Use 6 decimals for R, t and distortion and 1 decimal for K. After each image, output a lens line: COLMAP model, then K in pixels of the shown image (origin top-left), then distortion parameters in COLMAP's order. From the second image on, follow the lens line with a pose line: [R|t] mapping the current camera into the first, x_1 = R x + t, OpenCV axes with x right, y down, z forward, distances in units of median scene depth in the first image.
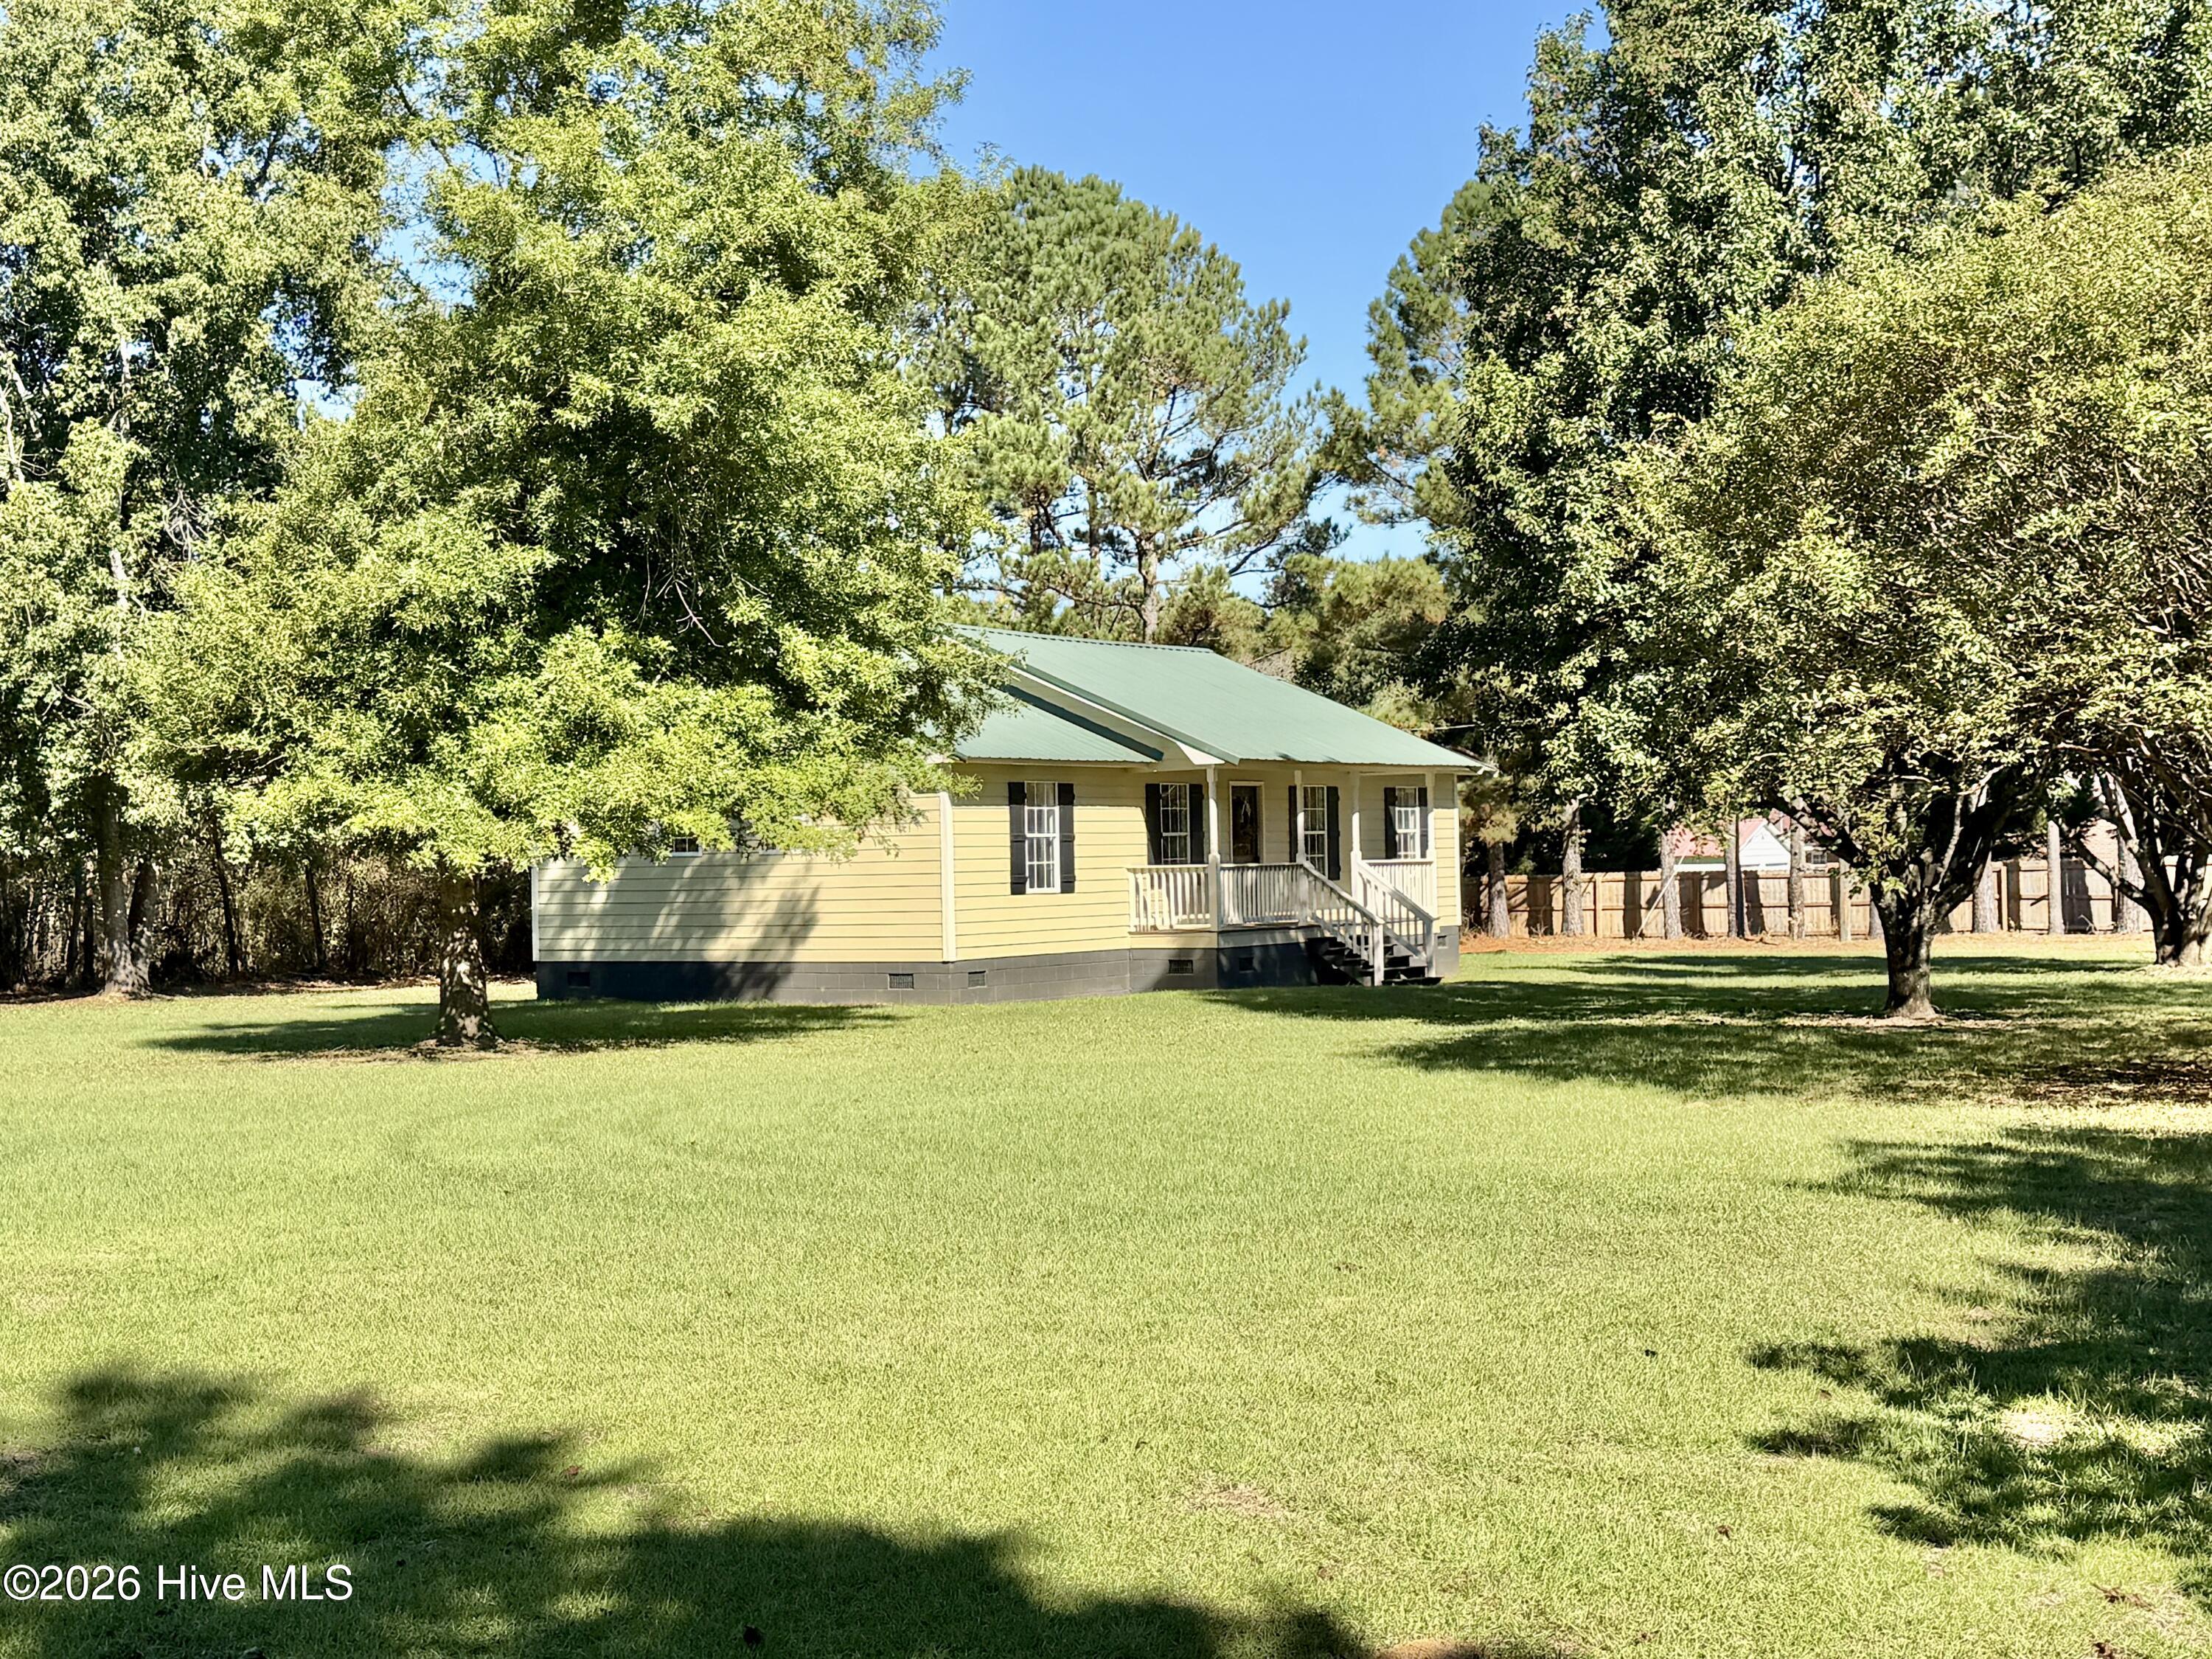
lens RADIAL K [[3008.4, 0, 1115.6], [0, 3008.4, 830.0], [0, 0, 1]] dist [0.123309, 0.000000]
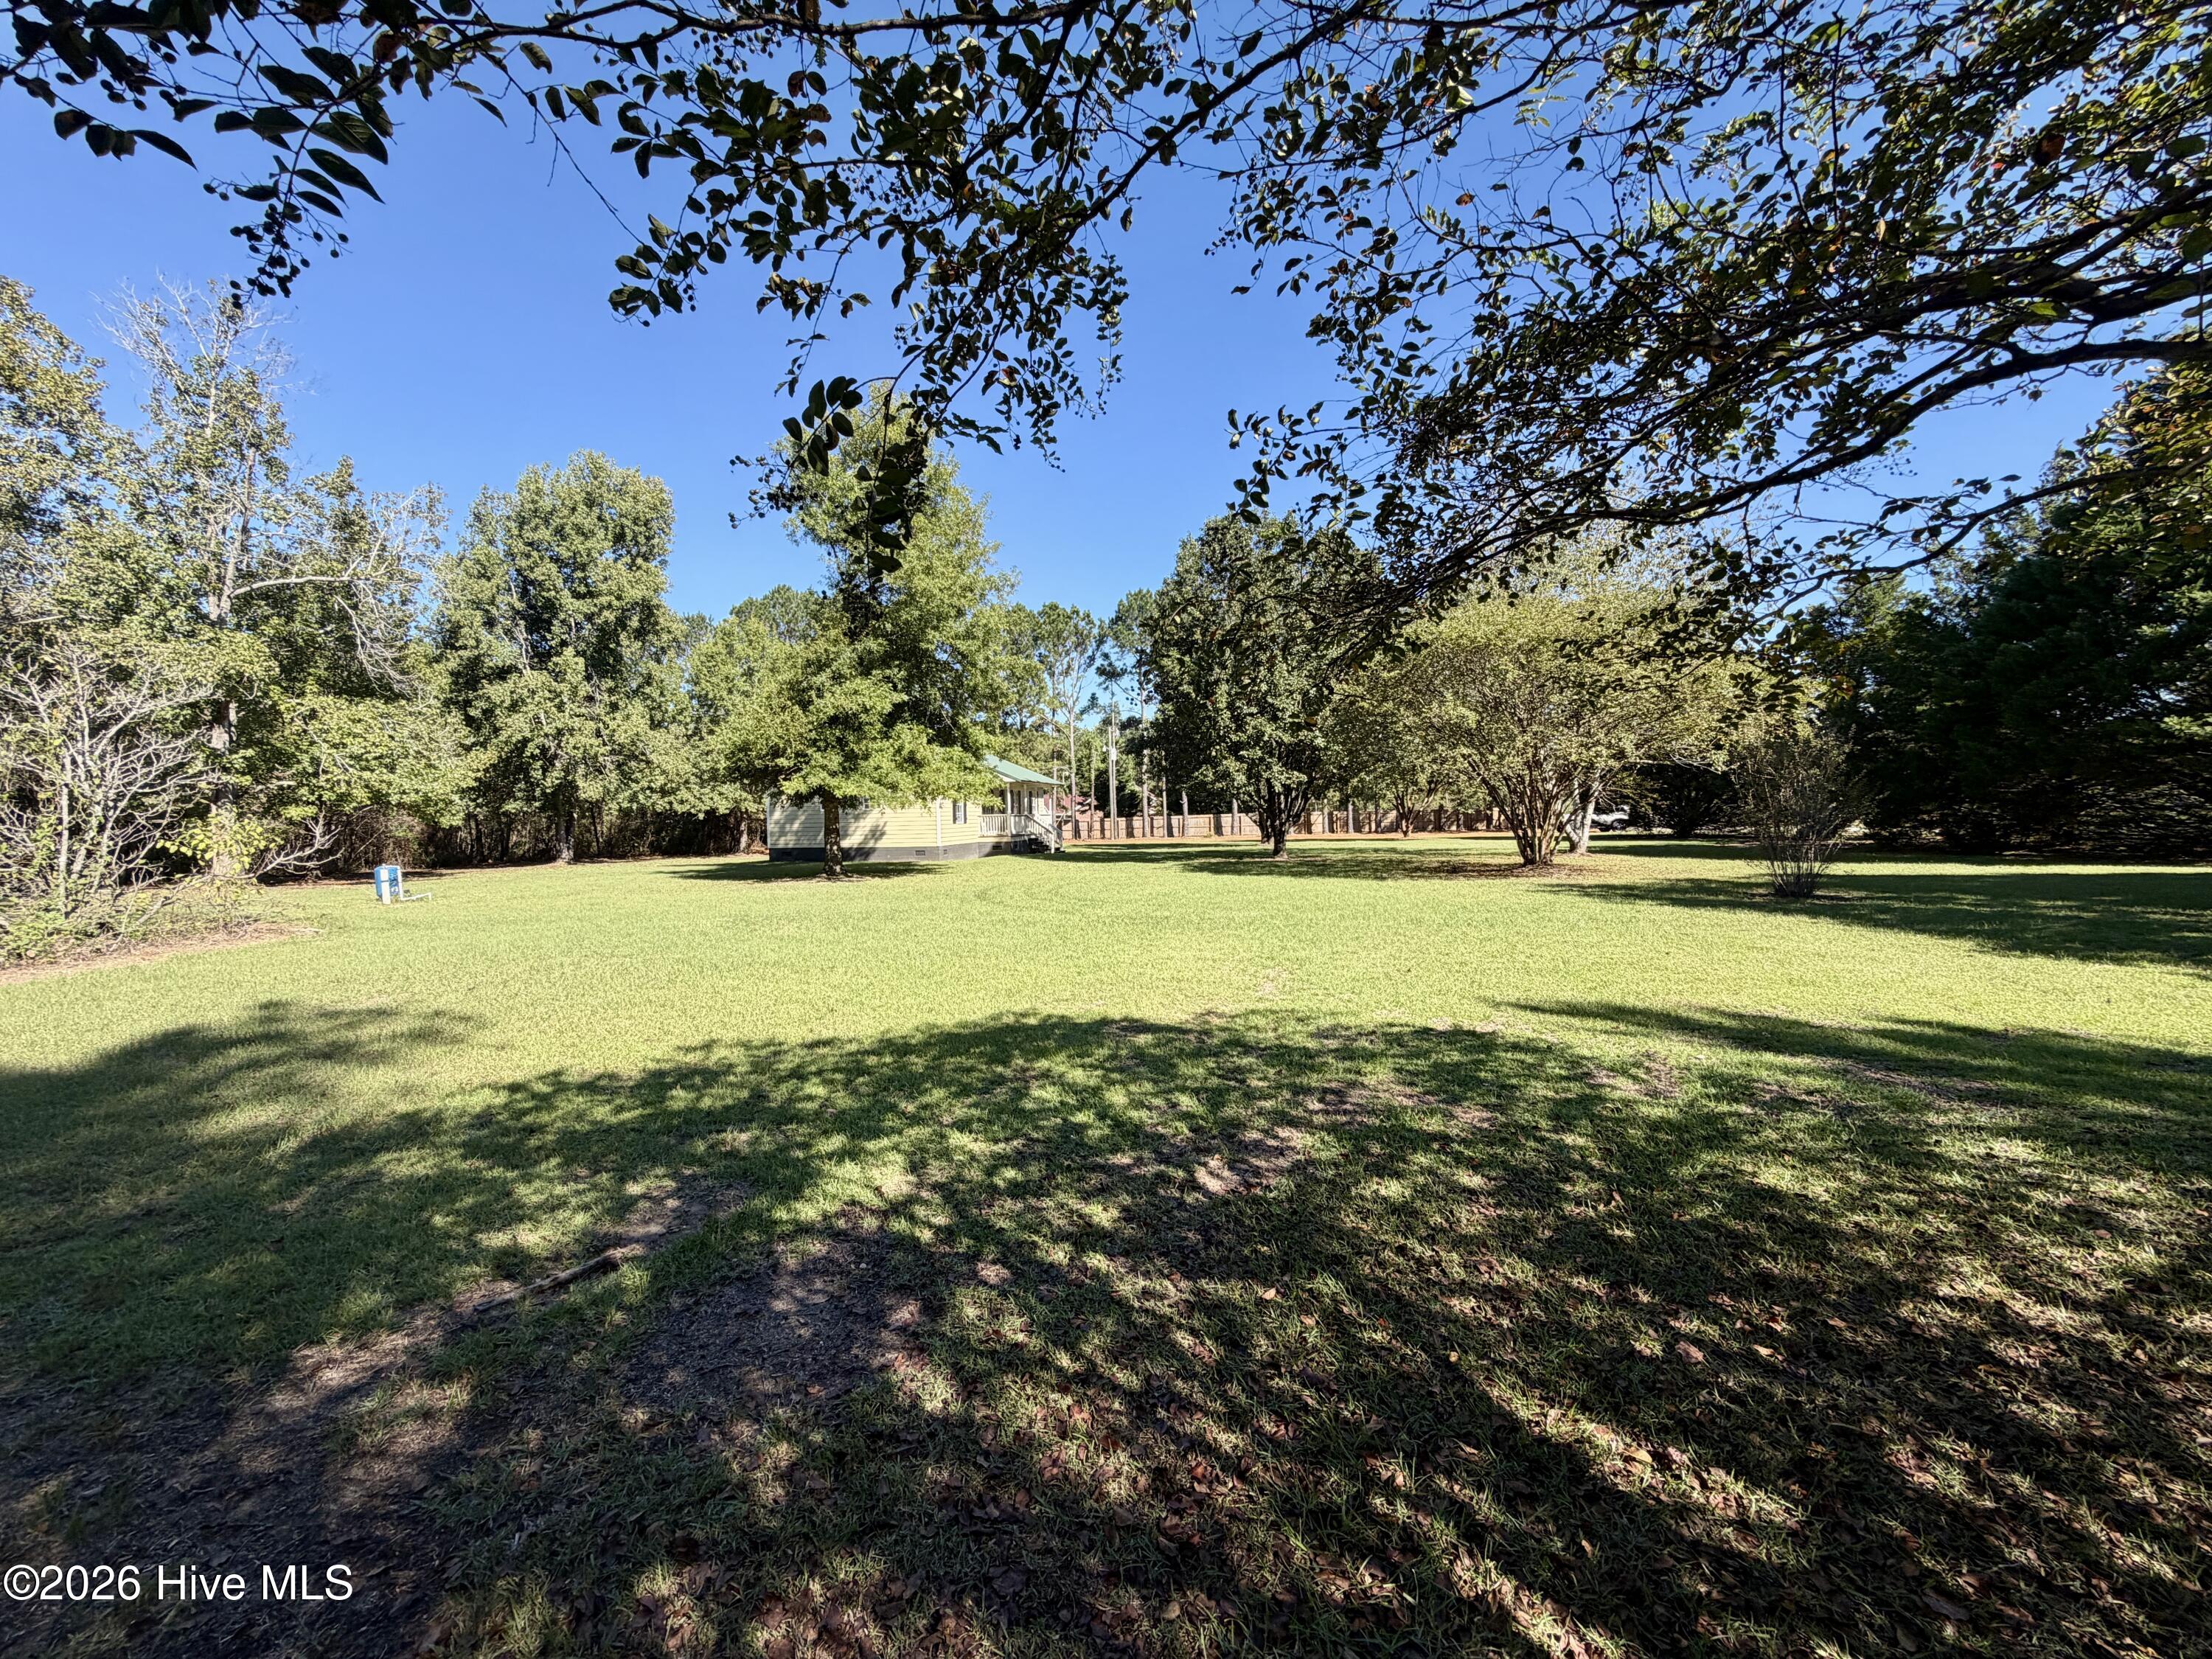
lens RADIAL K [[892.2, 0, 1092.6], [0, 892.2, 836.2], [0, 0, 1]] dist [0.001593, 0.000132]
pose [[0.935817, -0.005399, 0.352445, -0.270516], [-0.003930, 0.999661, 0.025748, 0.012721], [-0.352465, -0.025480, 0.935478, 0.154721]]
